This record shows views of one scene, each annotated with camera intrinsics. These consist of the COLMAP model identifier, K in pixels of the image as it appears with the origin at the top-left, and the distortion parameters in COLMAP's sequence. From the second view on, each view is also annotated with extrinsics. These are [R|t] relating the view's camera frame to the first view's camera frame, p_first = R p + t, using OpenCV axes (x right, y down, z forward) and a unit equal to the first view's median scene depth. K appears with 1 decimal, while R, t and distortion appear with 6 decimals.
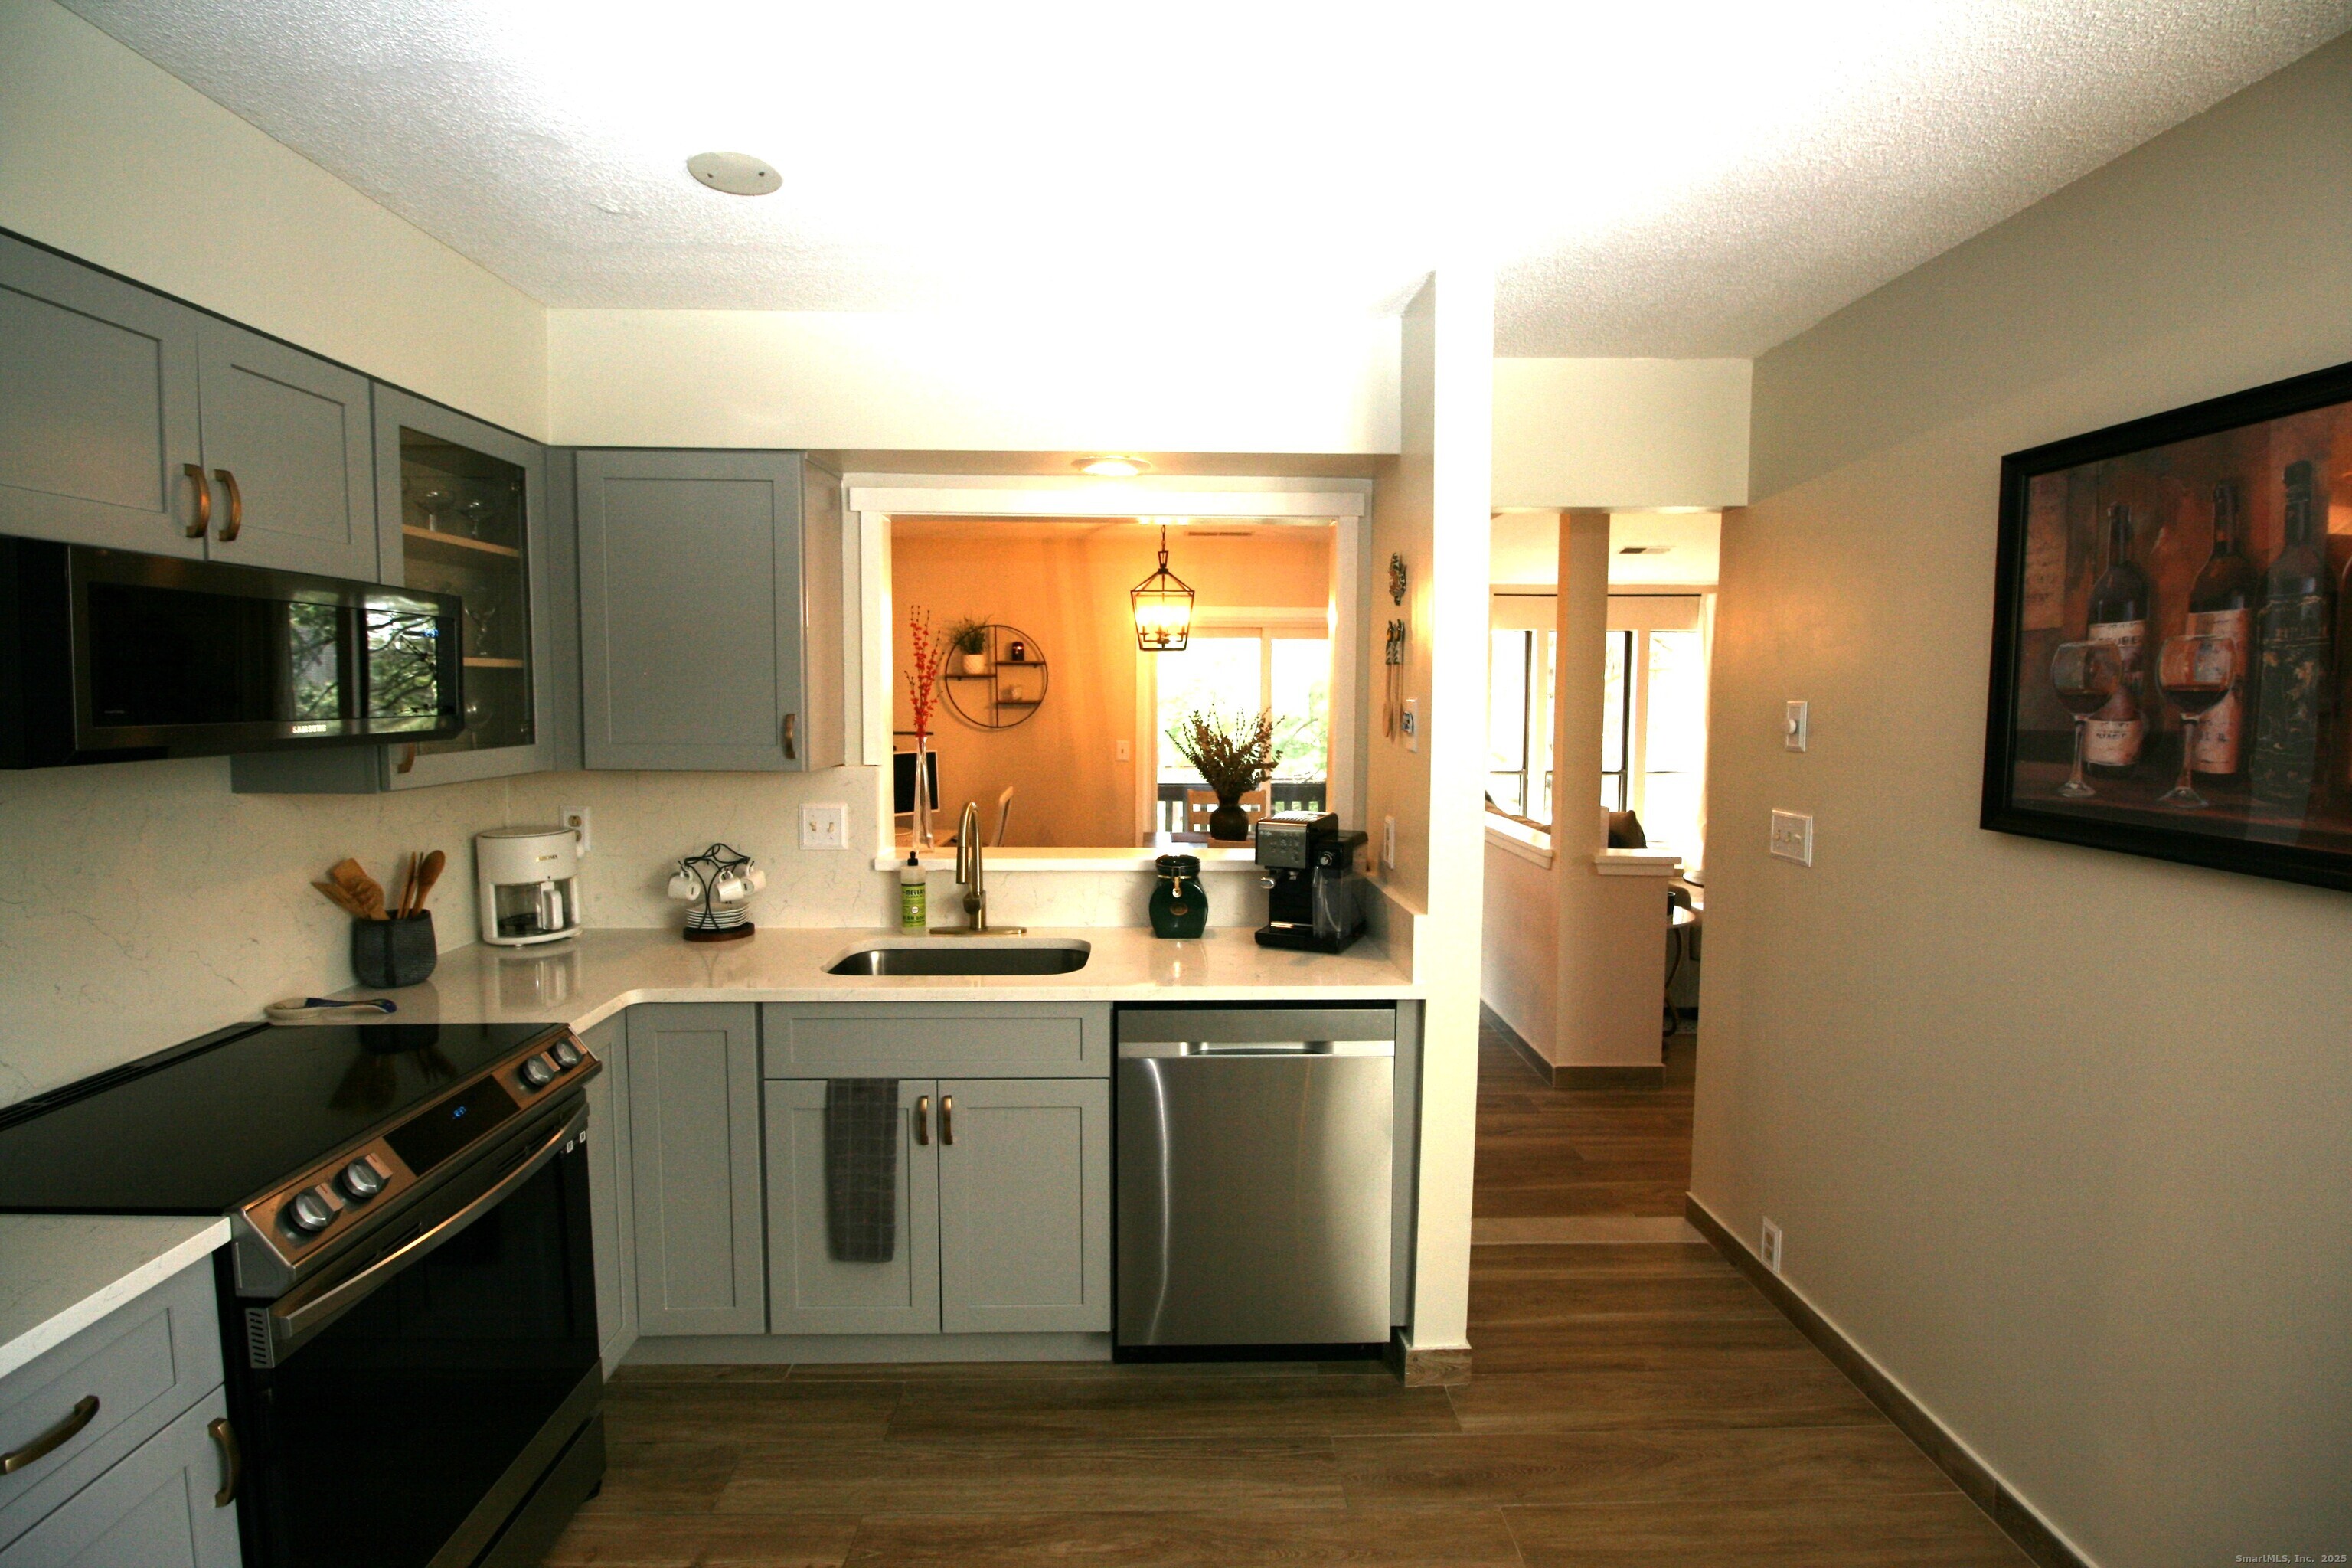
lens RADIAL K [[1097.9, 0, 1179.4], [0, 1097.9, 772.2], [0, 0, 1]] dist [0.002360, -0.015003]
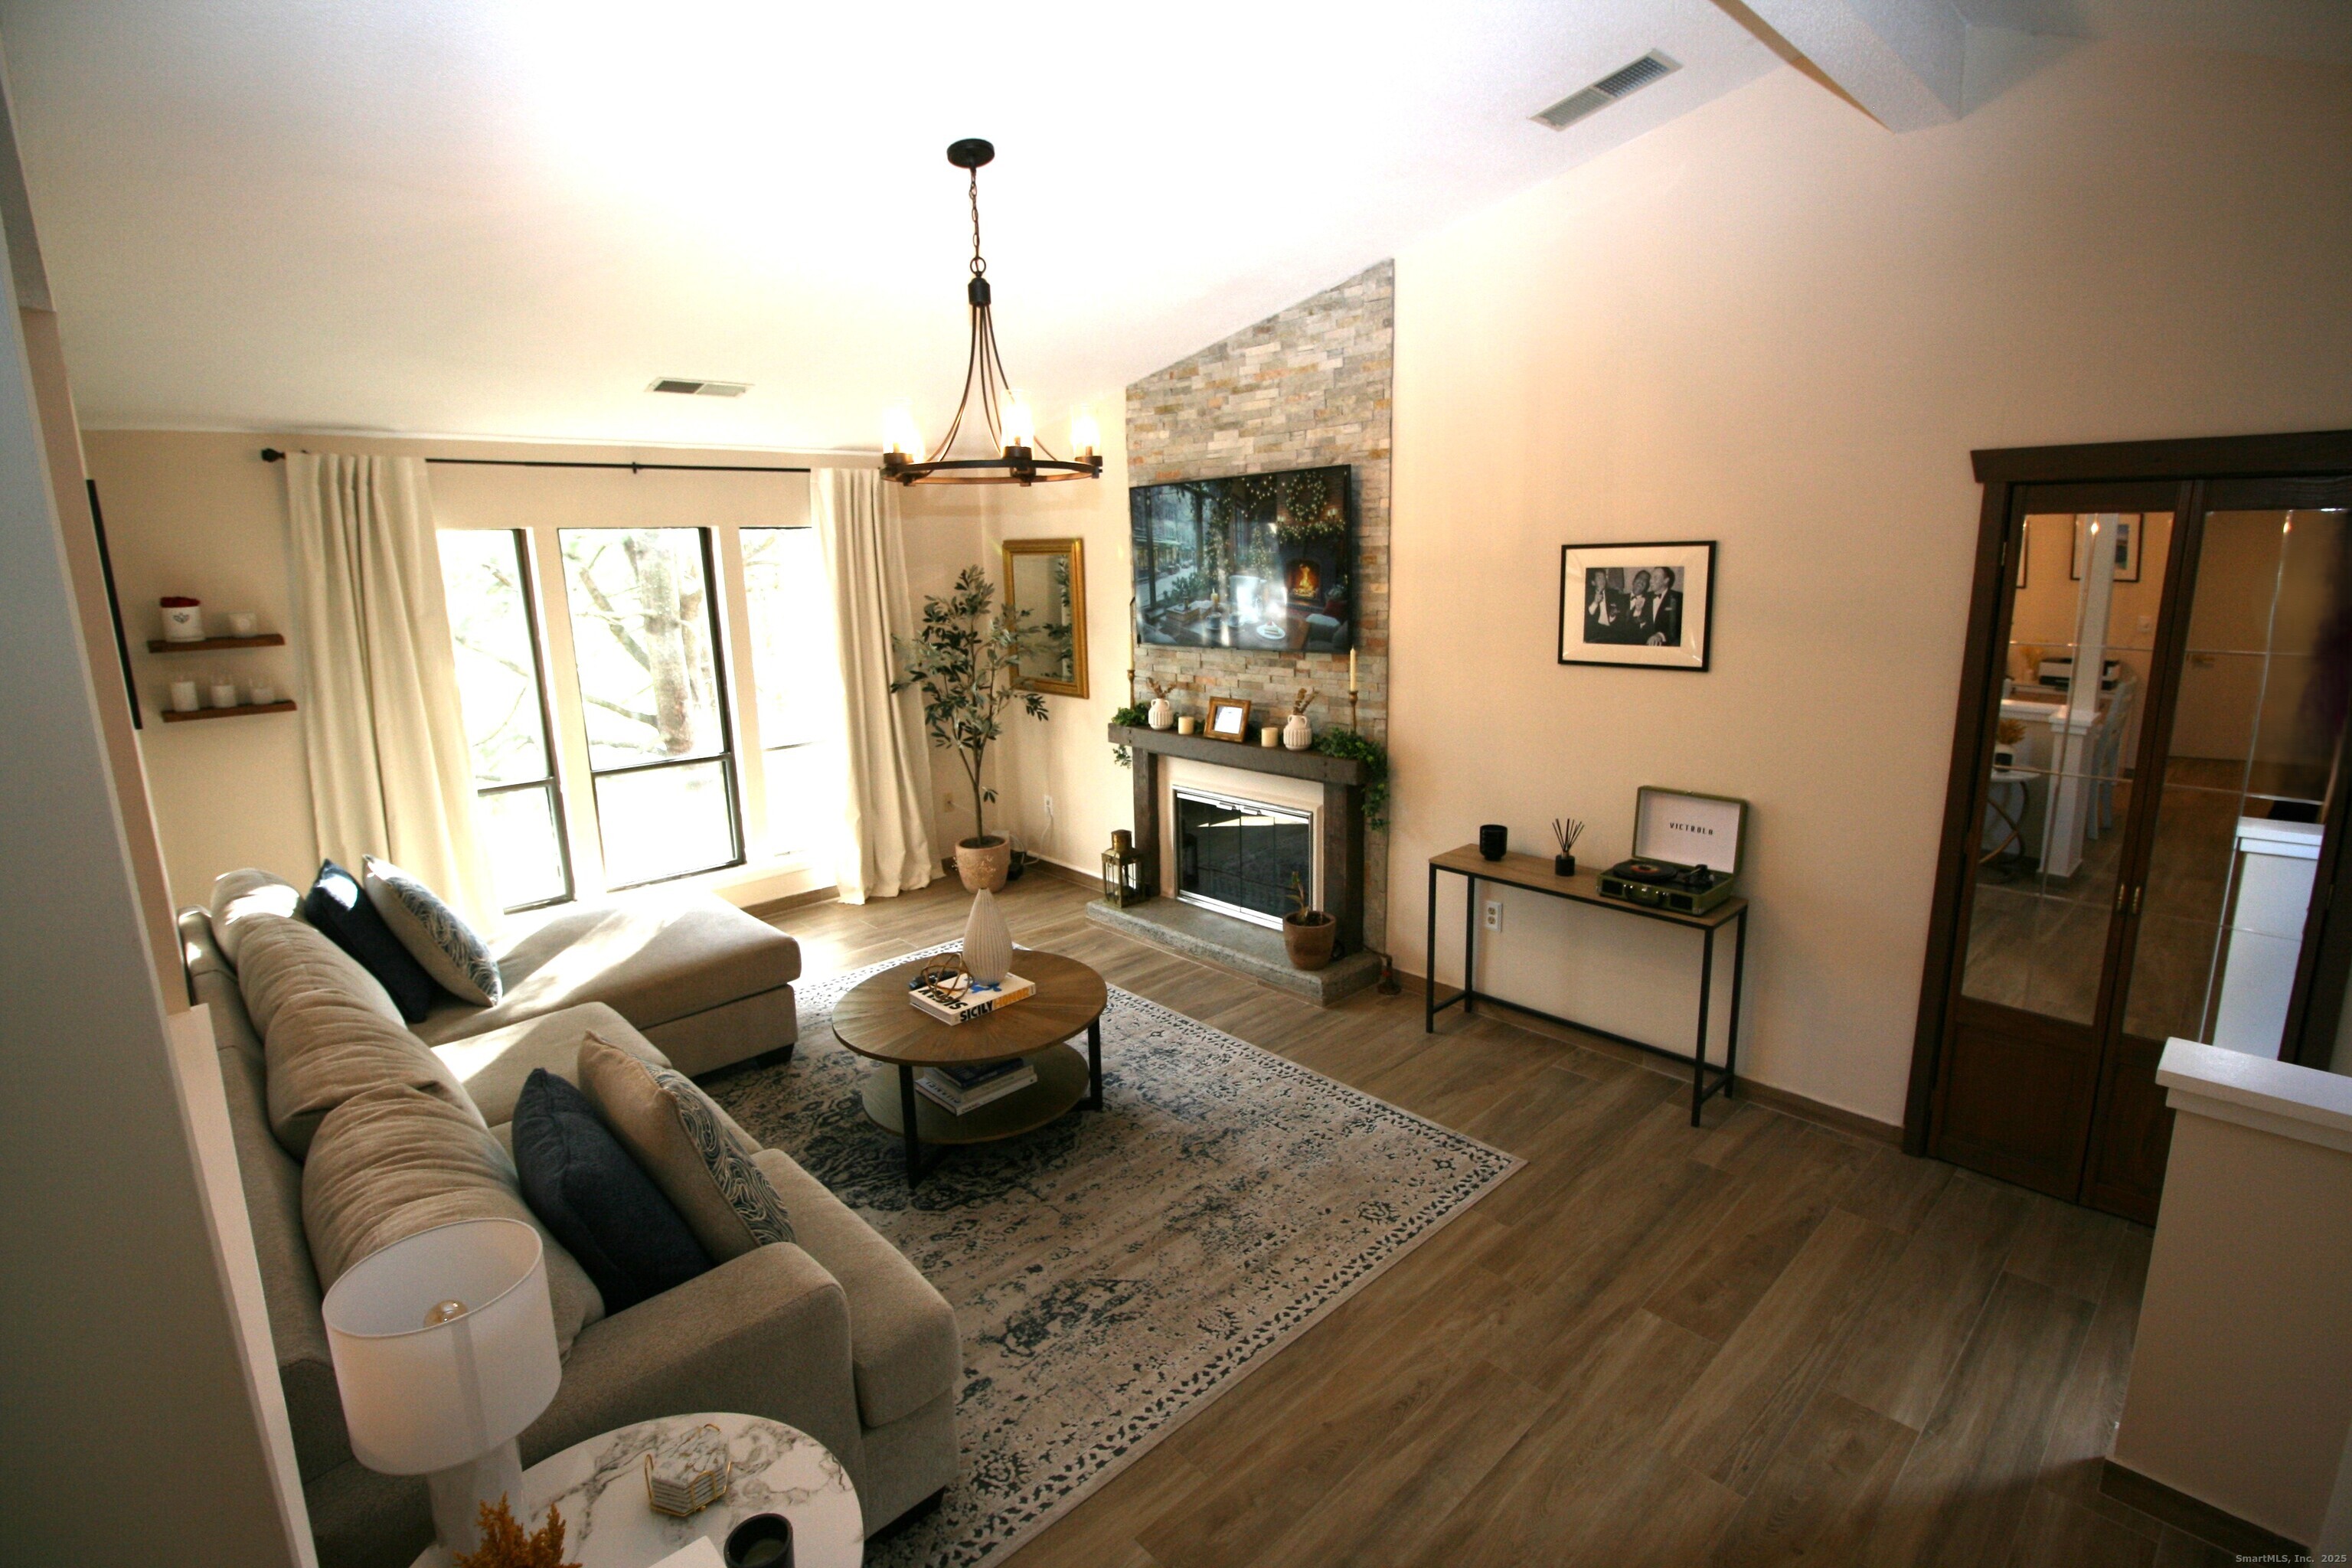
lens RADIAL K [[1097.9, 0, 1179.4], [0, 1097.9, 772.2], [0, 0, 1]] dist [0.002360, -0.015003]
pose [[0.743780, -0.155361, 0.650118, 0.659730], [0.074647, 0.985836, 0.150187, -0.232134], [-0.664243, -0.063177, 0.744842, 1.295375]]
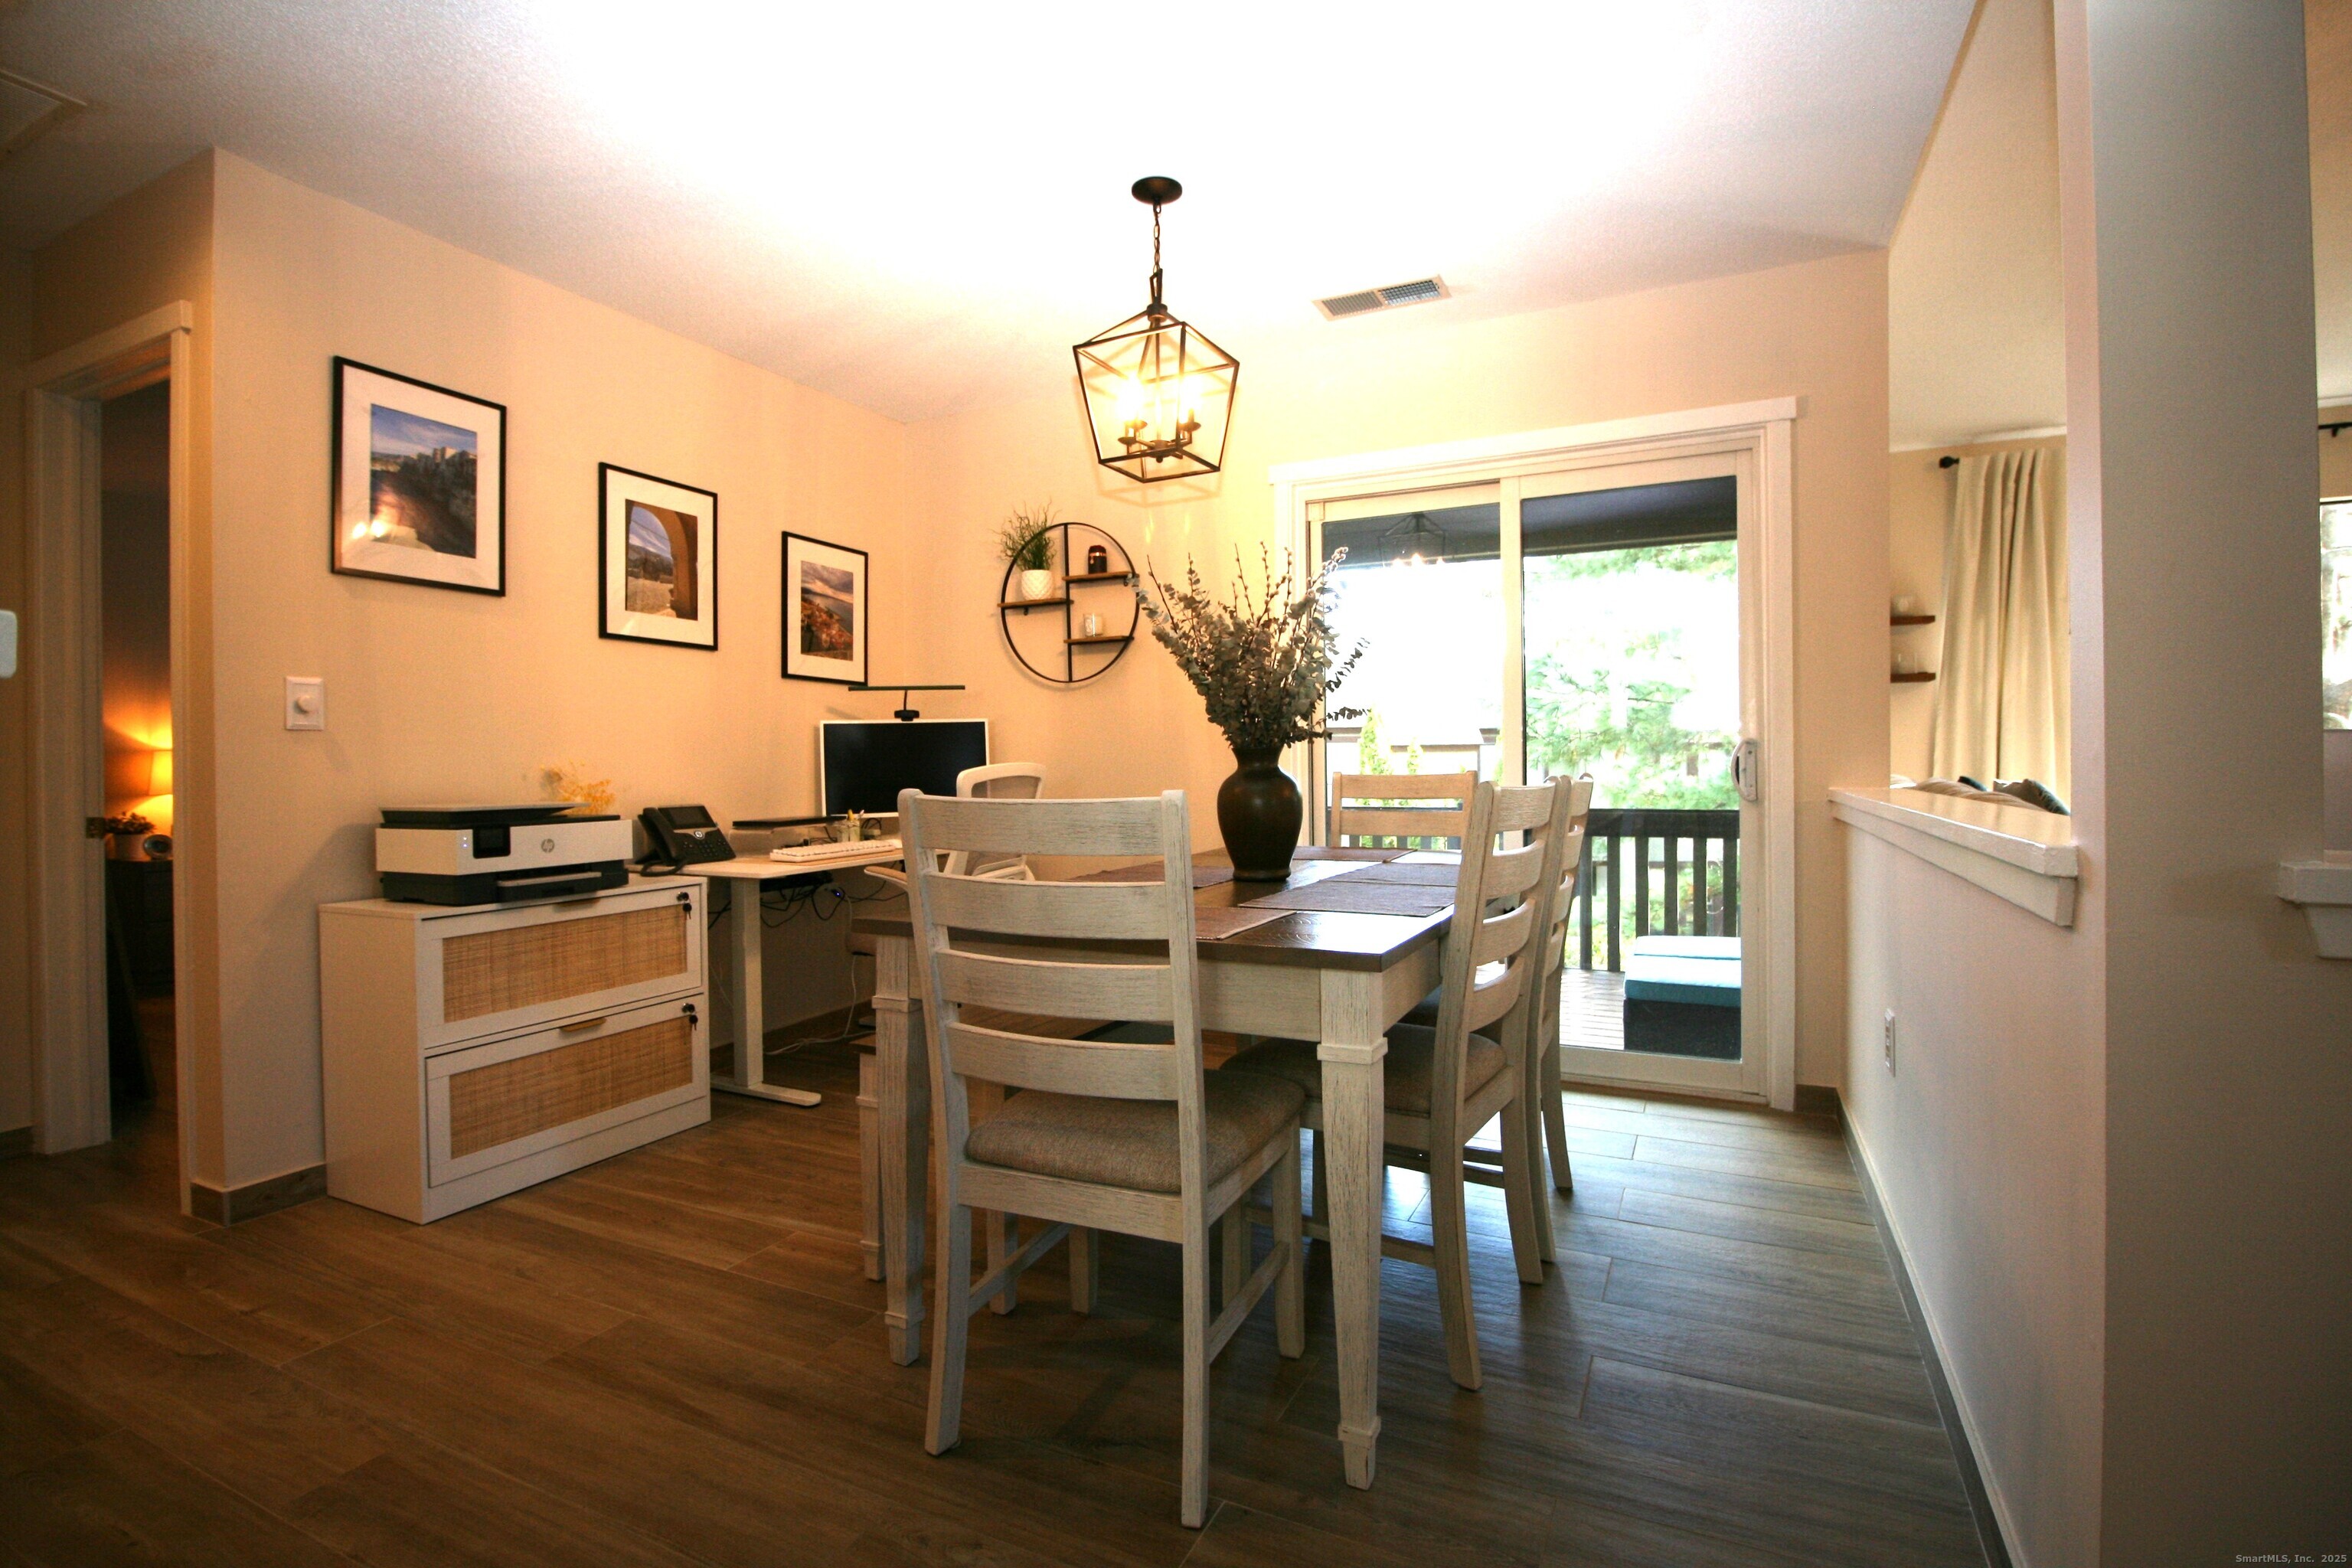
lens RADIAL K [[1097.9, 0, 1179.4], [0, 1097.9, 772.2], [0, 0, 1]] dist [0.002360, -0.015003]
pose [[0.886688, -0.010930, -0.462239, 0.469747], [-0.018342, 0.998102, -0.058786, 0.122583], [0.462005, 0.060603, 0.884804, 1.171434]]
